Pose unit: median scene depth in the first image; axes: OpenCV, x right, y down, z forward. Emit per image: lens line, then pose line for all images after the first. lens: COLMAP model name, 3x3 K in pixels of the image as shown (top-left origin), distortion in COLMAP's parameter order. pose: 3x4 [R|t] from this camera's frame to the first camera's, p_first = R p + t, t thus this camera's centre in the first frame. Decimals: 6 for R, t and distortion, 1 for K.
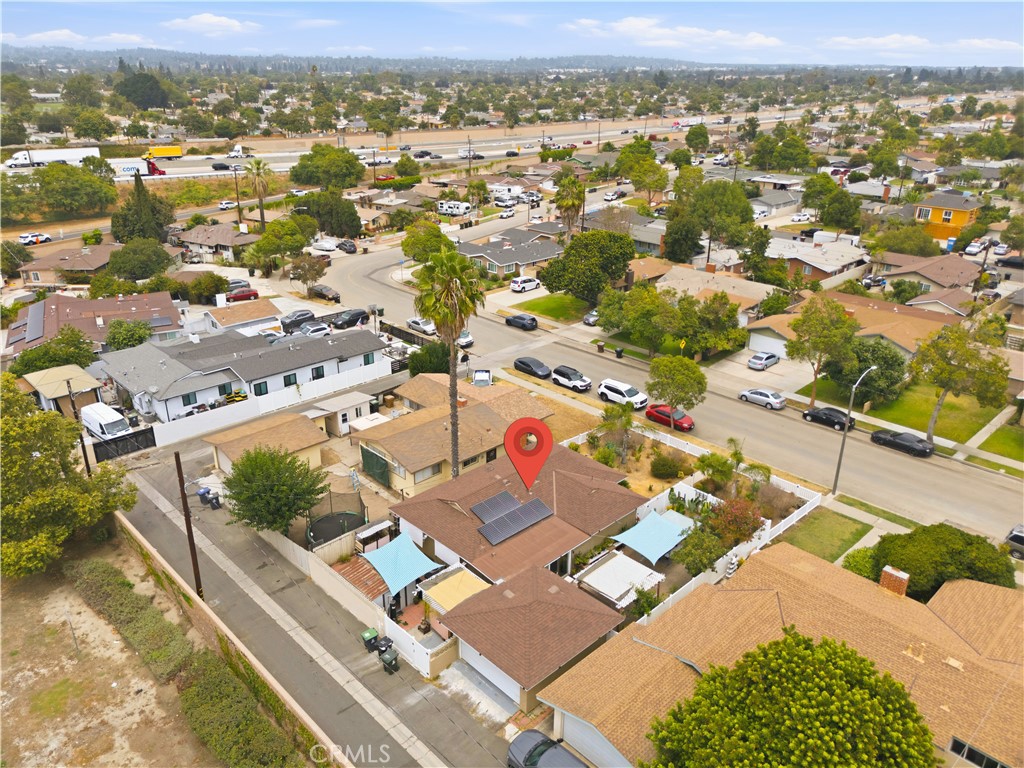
lens RADIAL K [[757.9, 0, 511.5], [0, 757.9, 382.7], [0, 0, 1]] dist [0.060142, -0.047387]
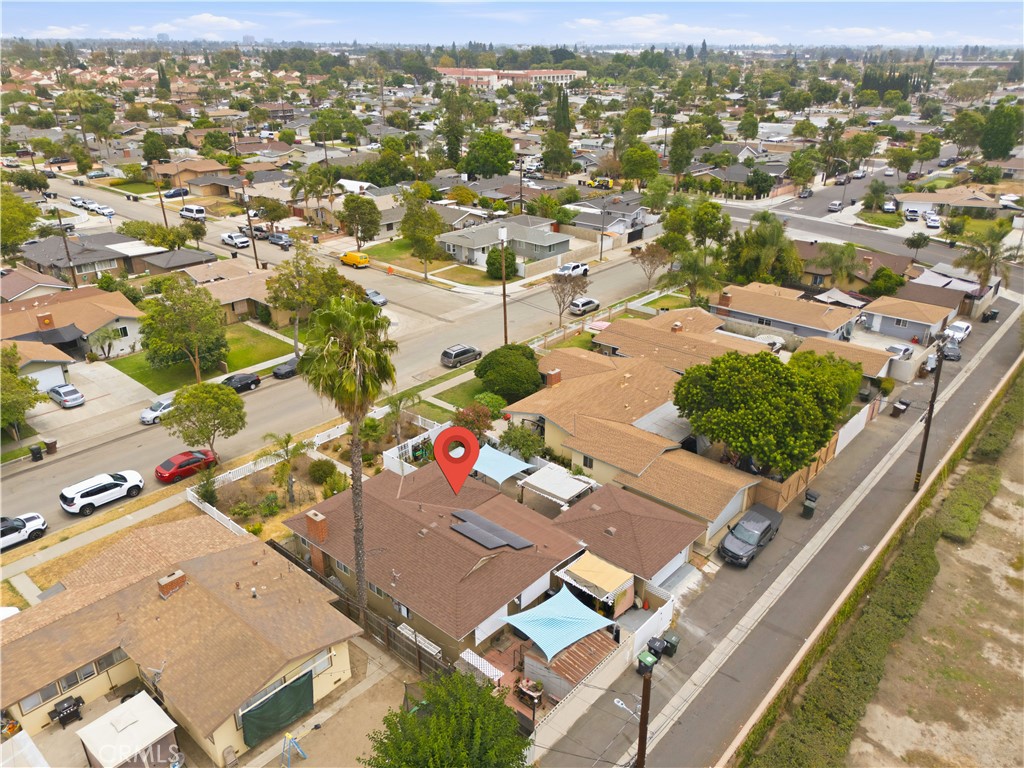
lens RADIAL K [[757.9, 0, 510.6], [0, 757.9, 383.0], [0, 0, 1]] dist [0.060142, -0.047387]
pose [[-0.080705, -0.410492, 0.908286, -0.548370], [0.373016, 0.832601, 0.409431, -0.242864], [-0.924308, 0.371848, 0.085926, 0.594630]]
